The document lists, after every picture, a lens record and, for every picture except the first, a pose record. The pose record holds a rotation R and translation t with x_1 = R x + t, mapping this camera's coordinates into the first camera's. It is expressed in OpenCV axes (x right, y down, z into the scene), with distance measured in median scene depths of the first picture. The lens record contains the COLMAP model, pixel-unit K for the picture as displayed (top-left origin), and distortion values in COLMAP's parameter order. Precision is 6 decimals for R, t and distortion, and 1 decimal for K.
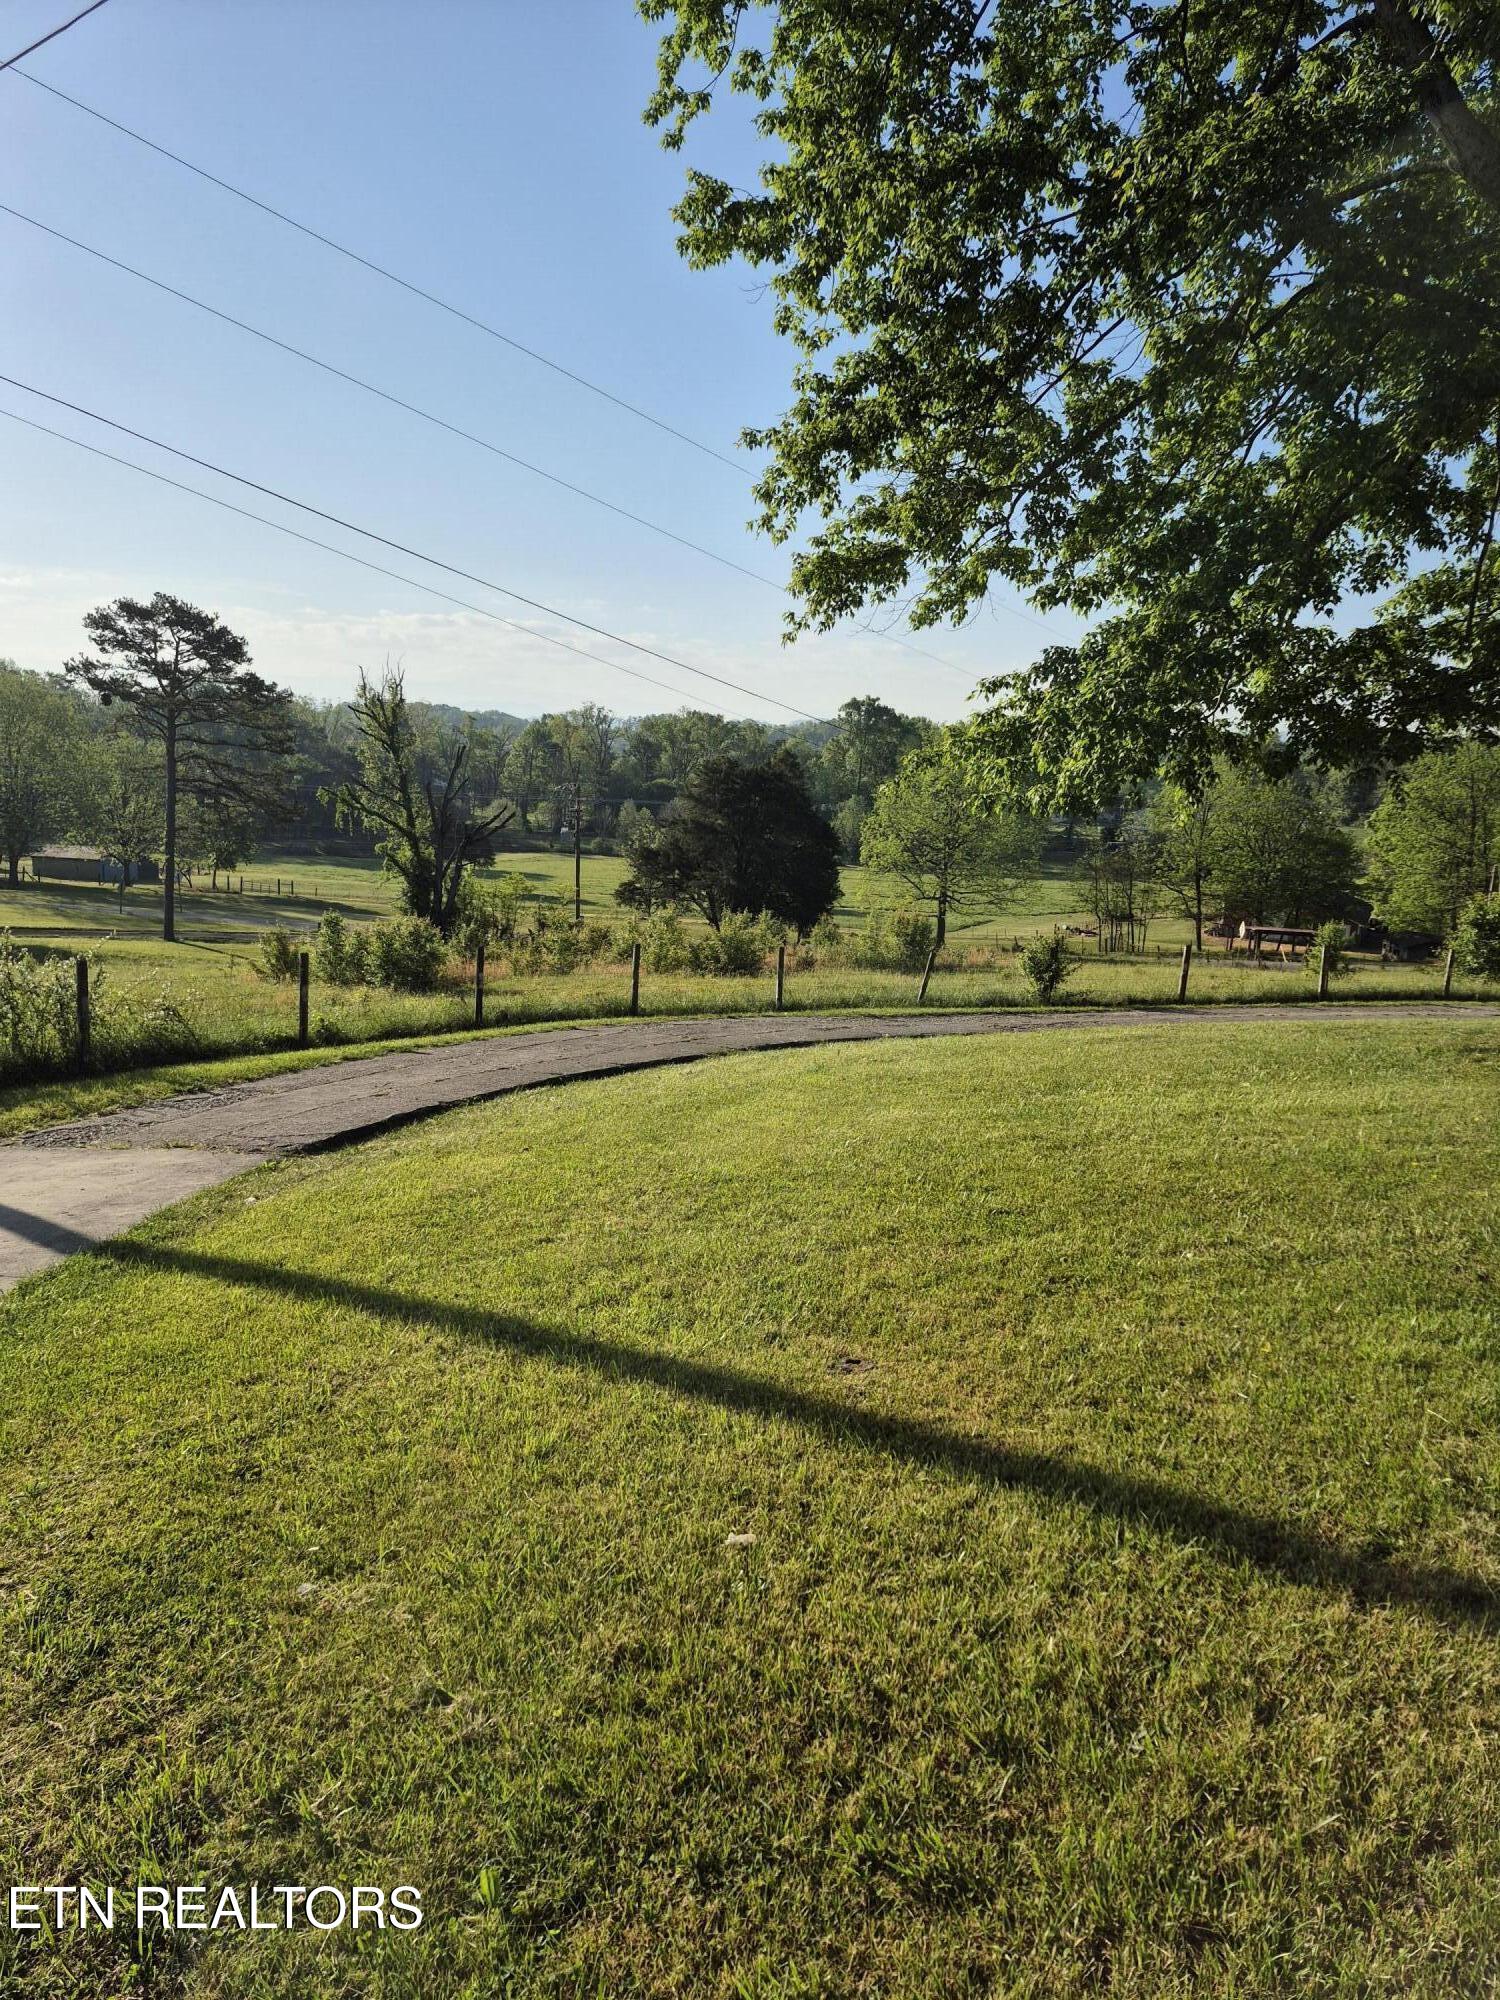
lens RADIAL K [[1351.1, 0, 750.0], [0, 1351.1, 1000.0], [0, 0, 1]] dist [0.046040, -0.062789]
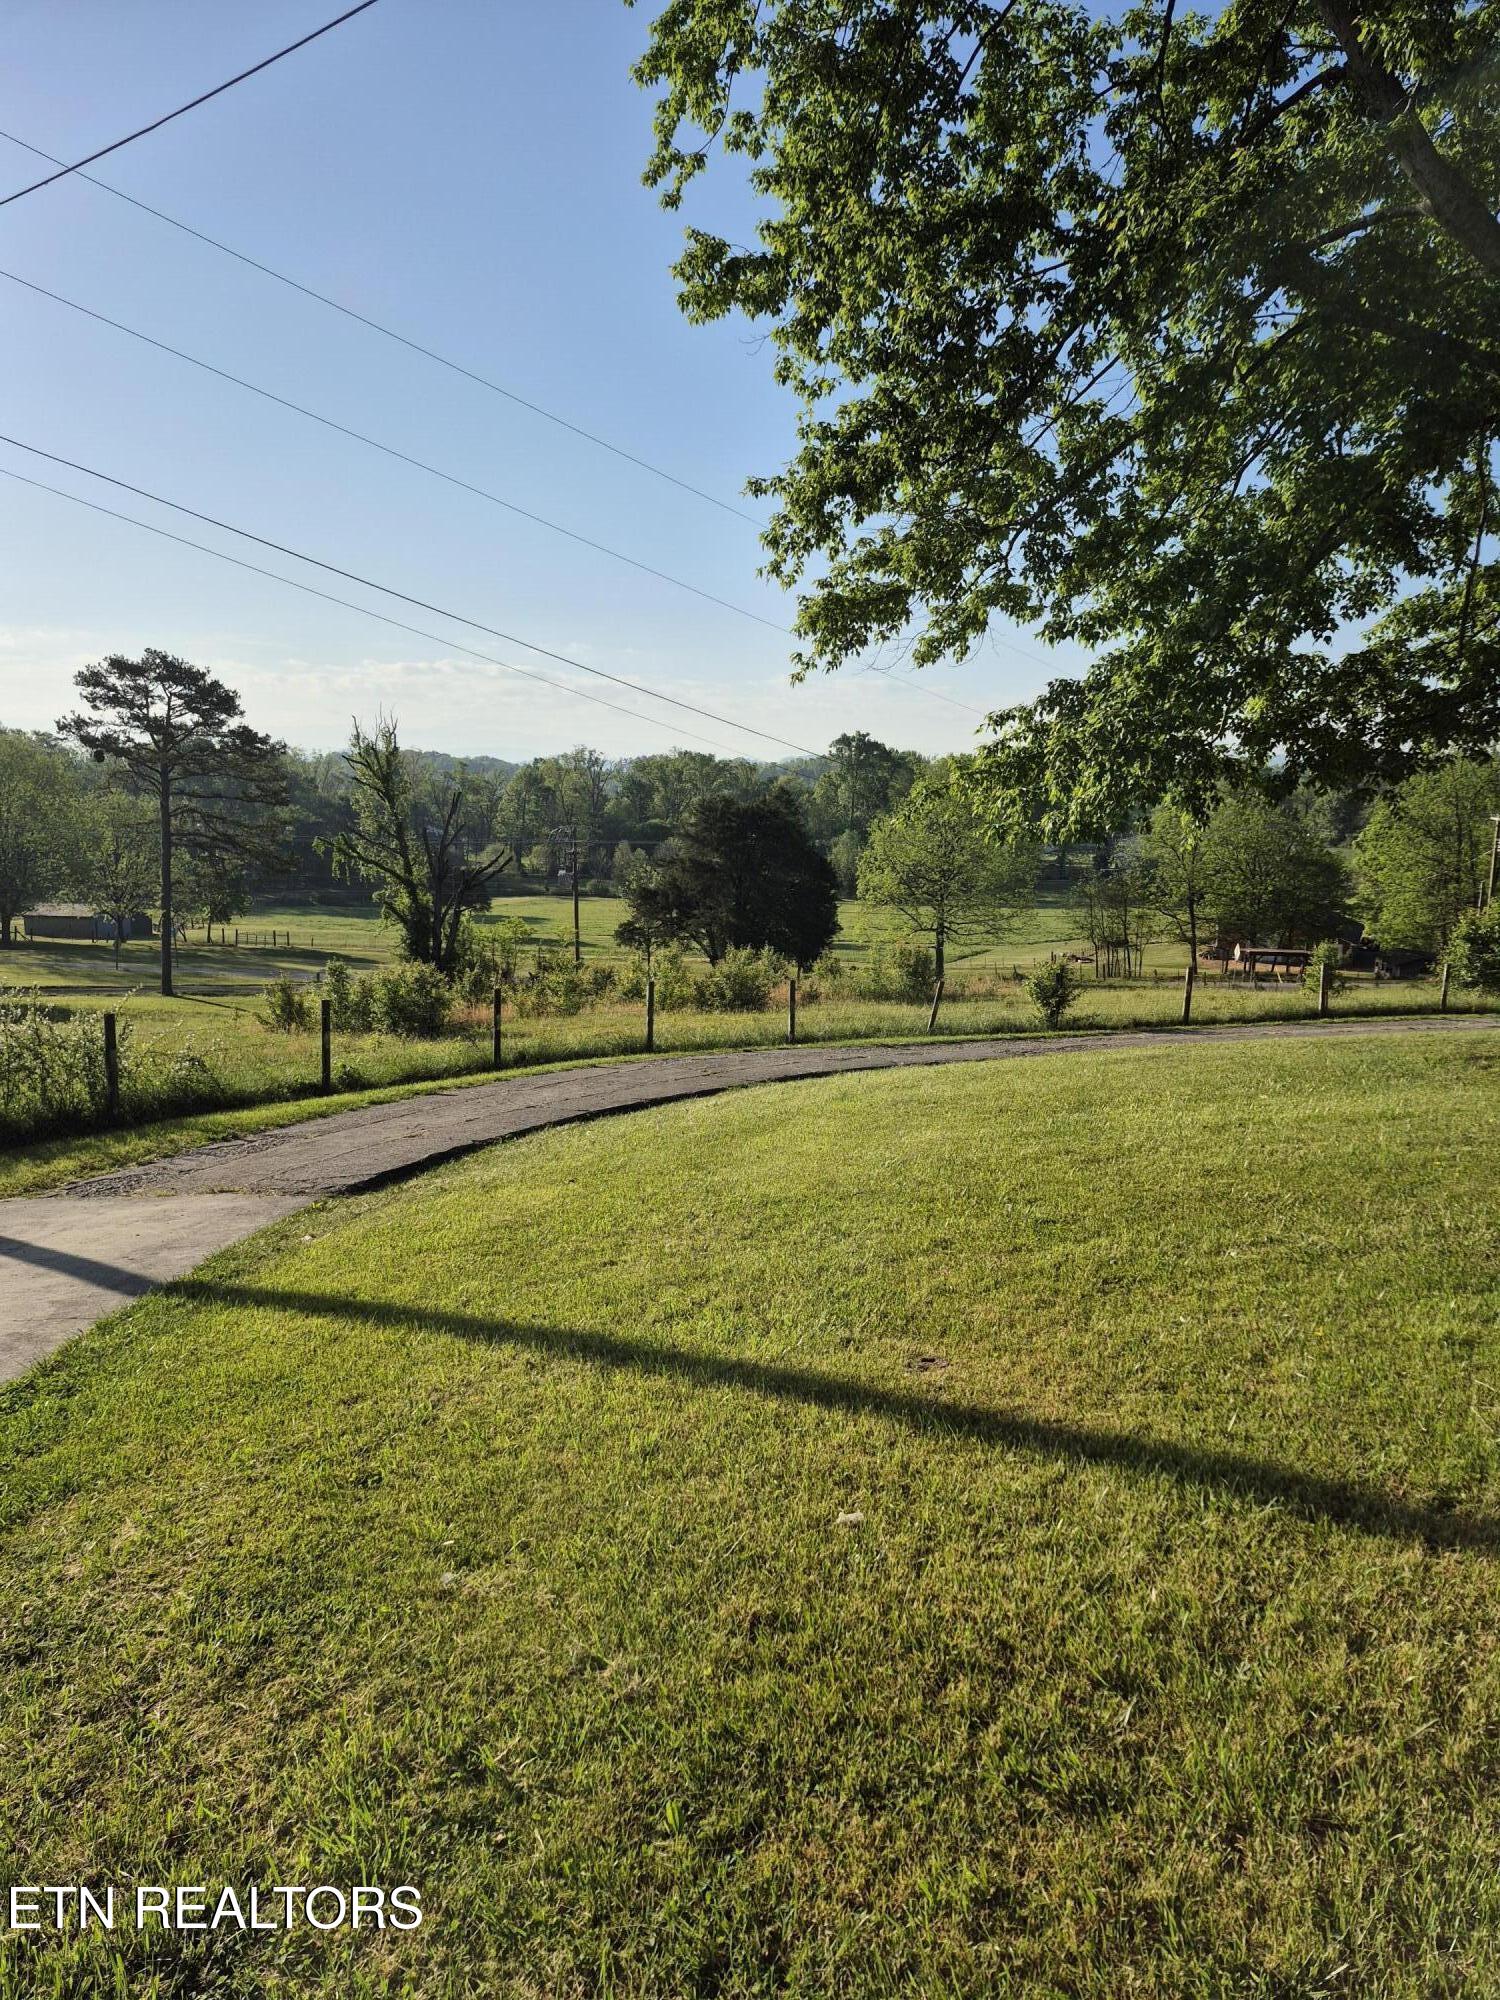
lens RADIAL K [[1347.6, 0, 768.2], [0, 1347.6, 1011.1], [0, 0, 1]] dist [0.056127, -0.081269]
pose [[0.999419, -0.030878, 0.014410, -0.016938], [0.031144, 0.999341, -0.018658, 0.003306], [-0.013825, 0.019096, 0.999722, -0.017684]]
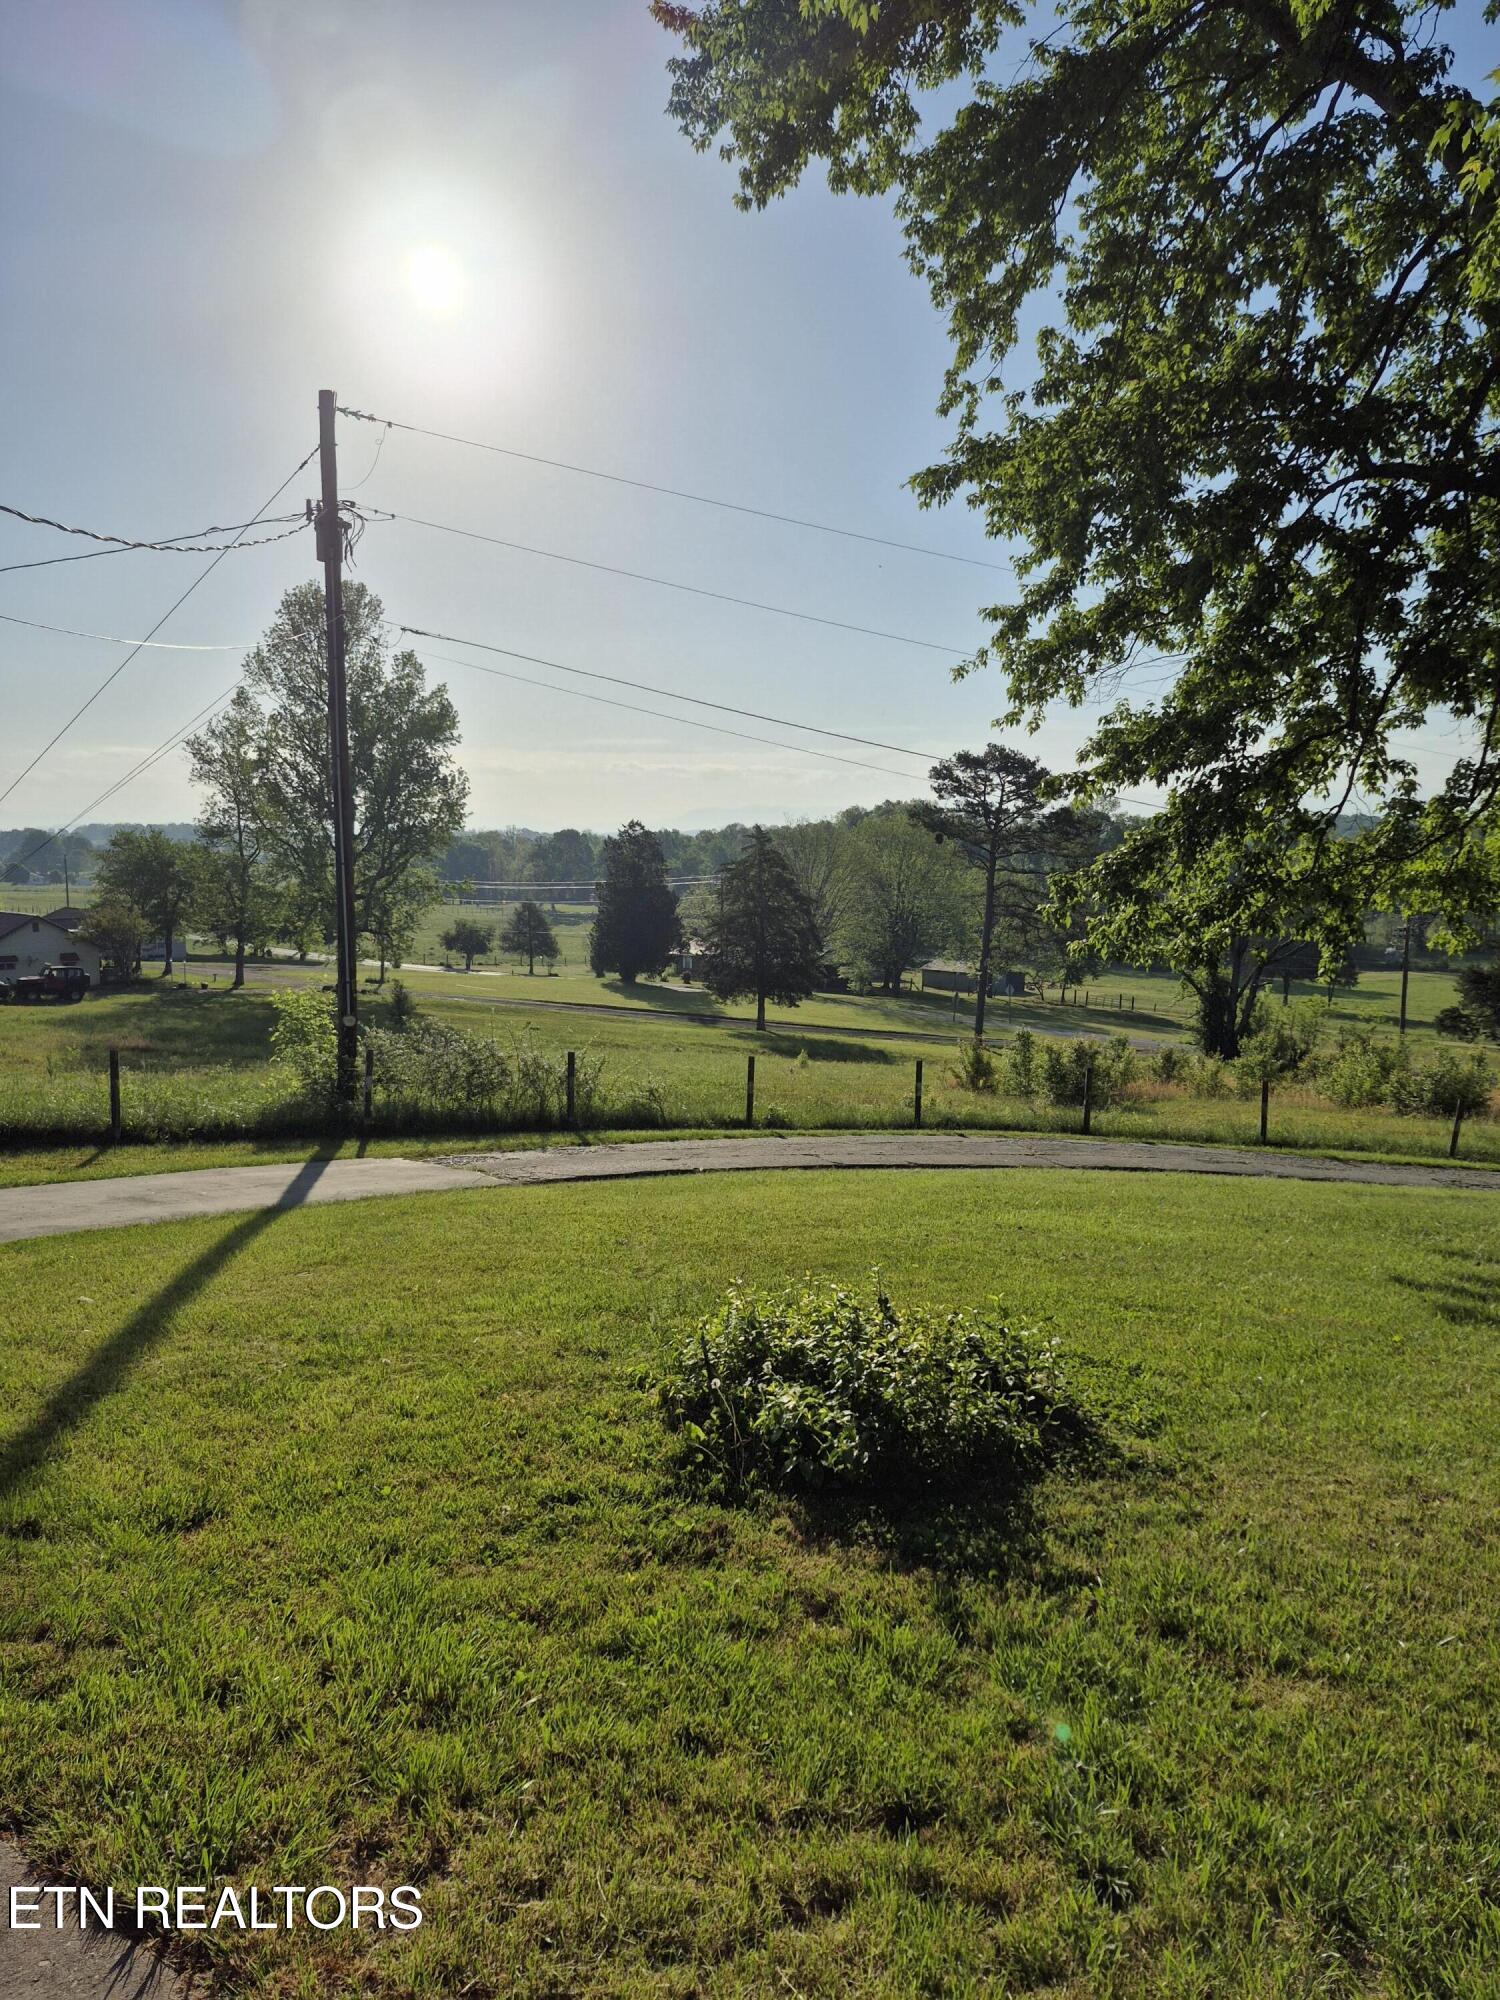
lens RADIAL K [[1310.2, 0, 686.1], [0, 1310.2, 1000.0], [0, 0, 1]] dist [0.052863, -0.070755]
pose [[0.789223, 0.030194, -0.613364, 0.494301], [-0.081879, 0.995047, -0.056372, -0.015717], [0.608624, 0.094711, 0.787786, -0.057494]]
